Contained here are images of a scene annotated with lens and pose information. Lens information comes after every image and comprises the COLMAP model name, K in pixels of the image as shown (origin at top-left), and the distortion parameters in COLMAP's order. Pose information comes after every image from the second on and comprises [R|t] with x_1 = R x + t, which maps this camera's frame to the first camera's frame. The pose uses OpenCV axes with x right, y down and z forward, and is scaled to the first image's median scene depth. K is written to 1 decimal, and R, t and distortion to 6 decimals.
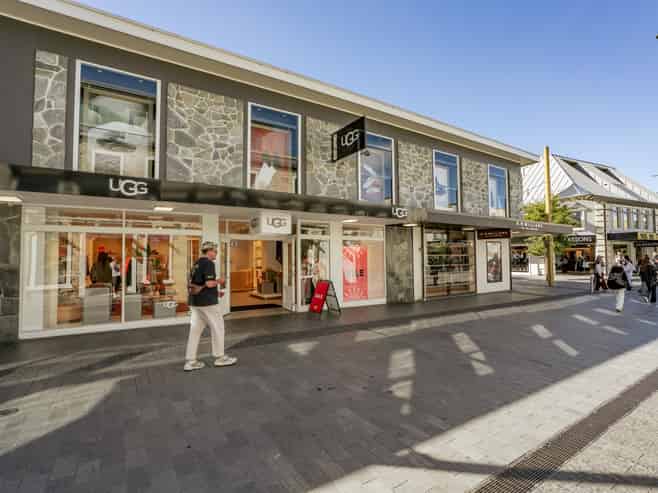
lens RADIAL K [[330.0, 0, 327.2], [0, 330.0, 247.7], [0, 0, 1]] dist [-0.015810, 0.000357]
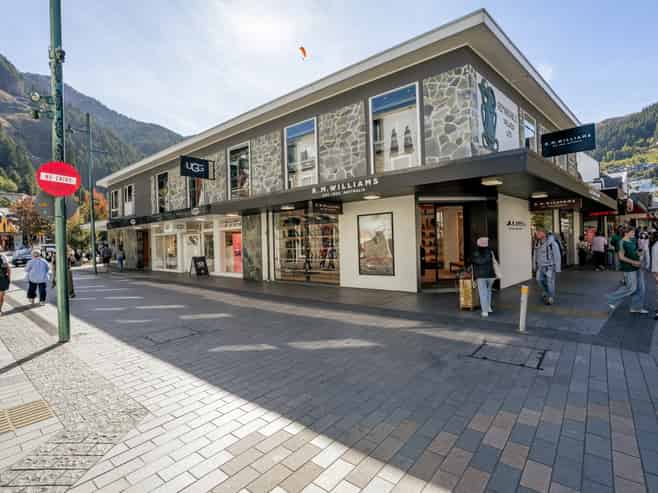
lens RADIAL K [[330.0, 0, 325.8], [0, 330.0, 249.1], [0, 0, 1]] dist [-0.015810, 0.000357]
pose [[0.322638, 0.017832, -0.946355, 1.343801], [0.055981, 0.997713, 0.037885, 0.025363], [0.944866, -0.065201, 0.320902, 0.822959]]
